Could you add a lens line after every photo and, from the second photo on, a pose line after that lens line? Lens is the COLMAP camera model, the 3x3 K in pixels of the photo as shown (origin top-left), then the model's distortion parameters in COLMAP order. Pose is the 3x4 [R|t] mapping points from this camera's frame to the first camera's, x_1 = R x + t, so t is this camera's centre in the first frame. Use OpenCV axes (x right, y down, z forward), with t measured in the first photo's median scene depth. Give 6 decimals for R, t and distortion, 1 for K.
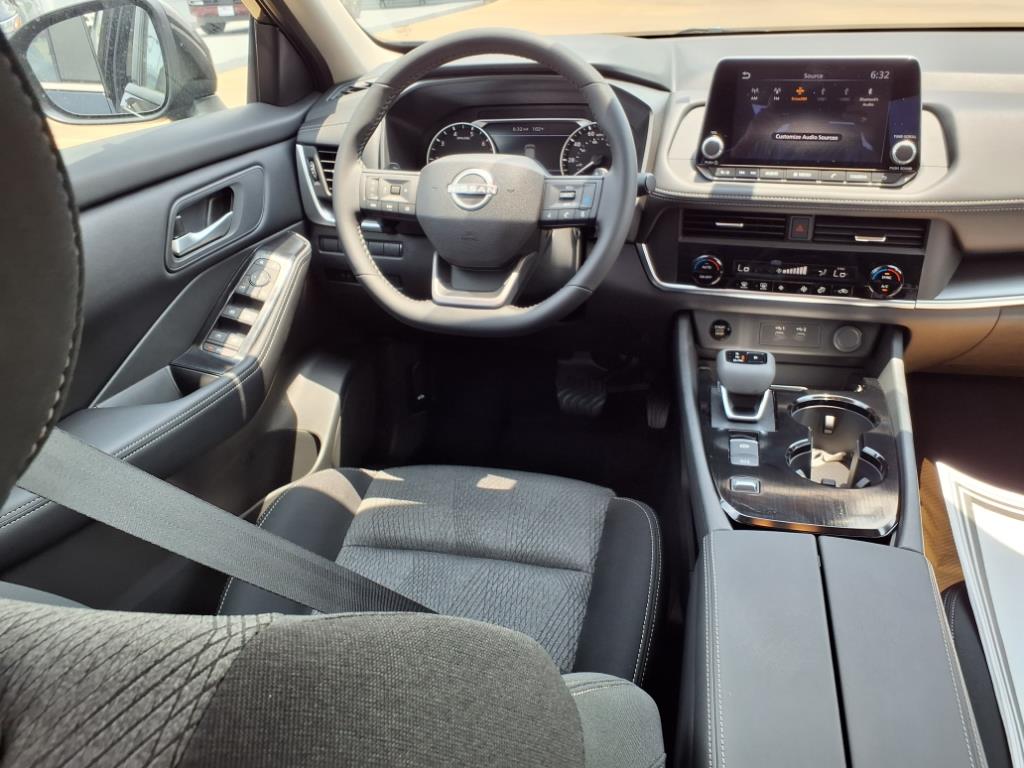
lens RADIAL K [[824.1, 0, 512.0], [0, 824.1, 384.0], [0, 0, 1]] dist [0.047126, -0.101632]
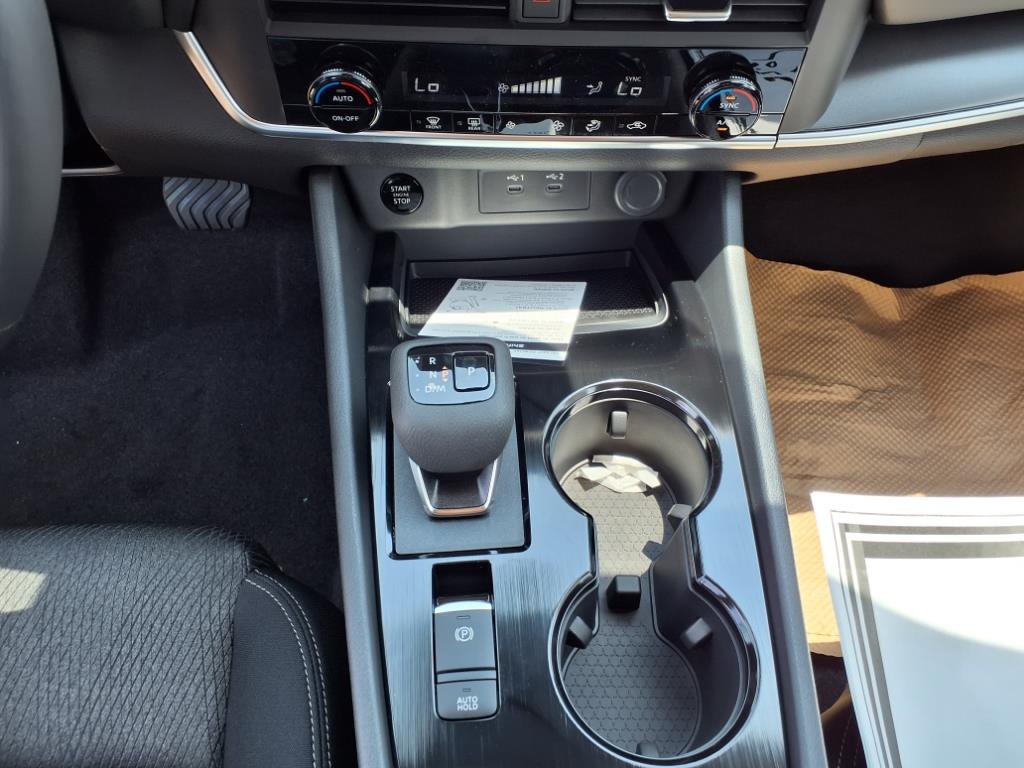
lens RADIAL K [[824.1, 0, 512.0], [0, 824.1, 384.0], [0, 0, 1]] dist [0.047126, -0.101632]
pose [[0.949794, -0.215425, 0.226900, 0.195555], [0.082234, 0.871592, 0.483286, -0.218766], [-0.301876, -0.440364, 0.845548, 0.563223]]
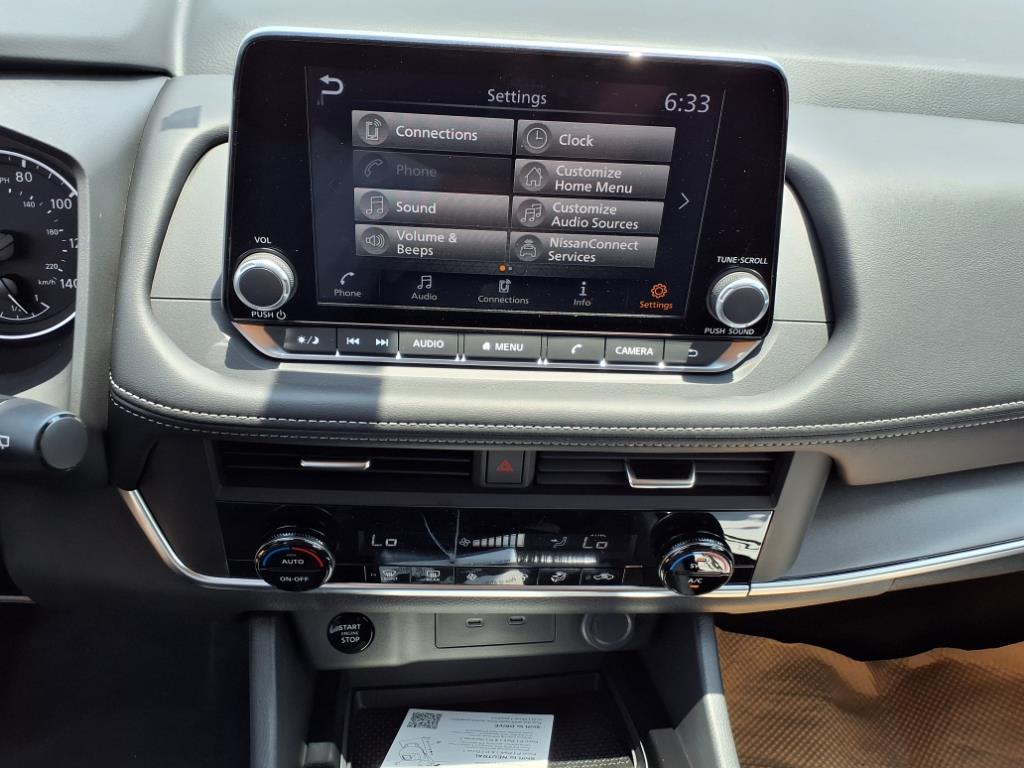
lens RADIAL K [[829.0, 0, 512.0], [0, 829.0, 384.0], [0, 0, 1]] dist [0.006229, -0.012331]
pose [[0.932119, -0.118234, 0.342307, 0.213623], [0.064335, 0.984231, 0.164771, -0.293726], [-0.356391, -0.131564, 0.925028, 0.620964]]
